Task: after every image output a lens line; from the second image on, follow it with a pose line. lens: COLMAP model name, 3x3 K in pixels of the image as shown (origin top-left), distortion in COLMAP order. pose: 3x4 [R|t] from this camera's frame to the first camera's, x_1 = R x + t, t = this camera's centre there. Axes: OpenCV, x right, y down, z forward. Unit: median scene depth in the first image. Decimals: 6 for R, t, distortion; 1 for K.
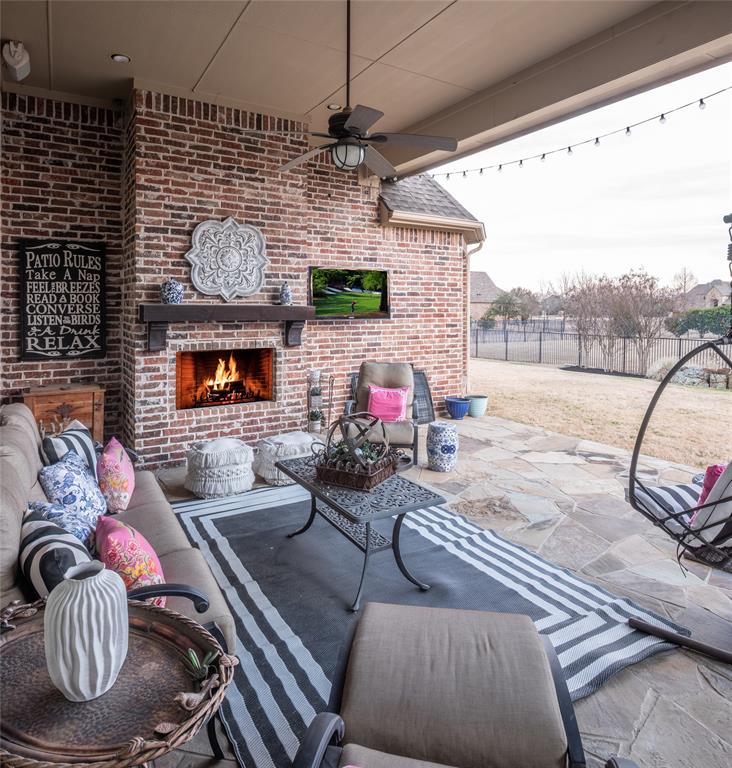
lens RADIAL K [[521.6, 0, 369.8], [0, 521.6, 380.9], [0, 0, 1]] dist [0.042639, -0.008419]
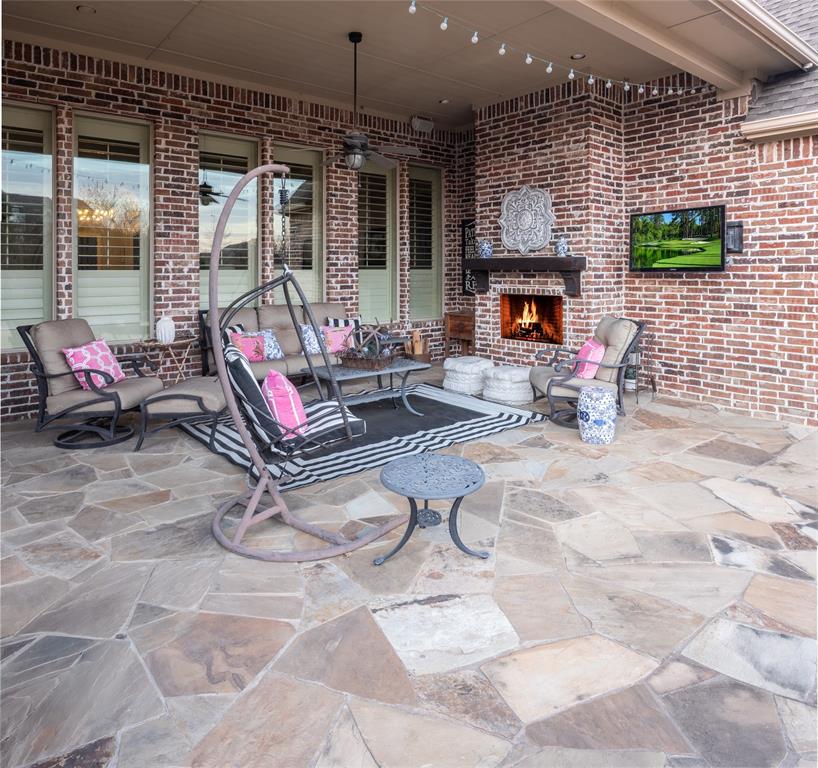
lens RADIAL K [[555.6, 0, 413.3], [0, 555.6, 384.6], [0, 0, 1]] dist [0.042639, -0.008419]
pose [[0.155444, 0.199707, -0.967447, 0.976003], [-0.142784, 0.973609, 0.178038, -0.048089], [0.977471, 0.110461, 0.179856, 0.515253]]
